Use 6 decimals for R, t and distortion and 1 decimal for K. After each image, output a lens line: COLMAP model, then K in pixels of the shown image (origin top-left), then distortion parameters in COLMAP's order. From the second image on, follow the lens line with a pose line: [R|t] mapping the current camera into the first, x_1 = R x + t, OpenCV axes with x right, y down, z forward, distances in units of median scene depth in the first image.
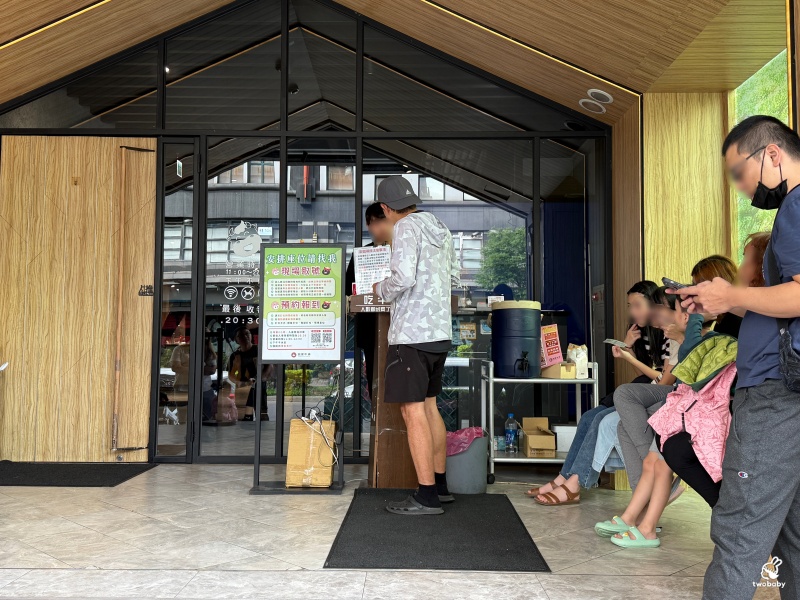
lens RADIAL K [[817.6, 0, 400.1], [0, 817.6, 300.7], [0, 0, 1]] dist [0.000027, 0.000000]
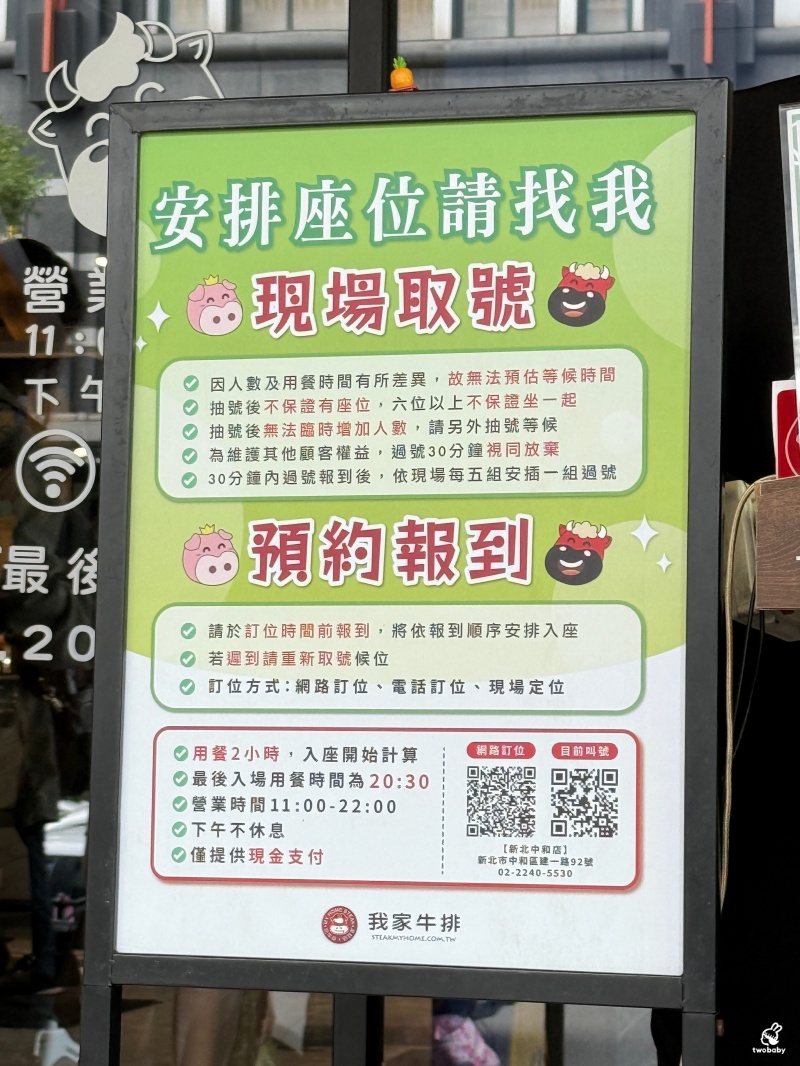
lens RADIAL K [[3182.0, 0, 399.5], [0, 3182.0, 533.3], [0, 0, 1]] dist [0.185705, 0.000000]
pose [[0.974537, -0.000420, -0.224226, -0.002947], [0.001581, 0.999986, 0.004998, -0.000629], [0.224221, -0.005225, 0.974524, 0.490980]]
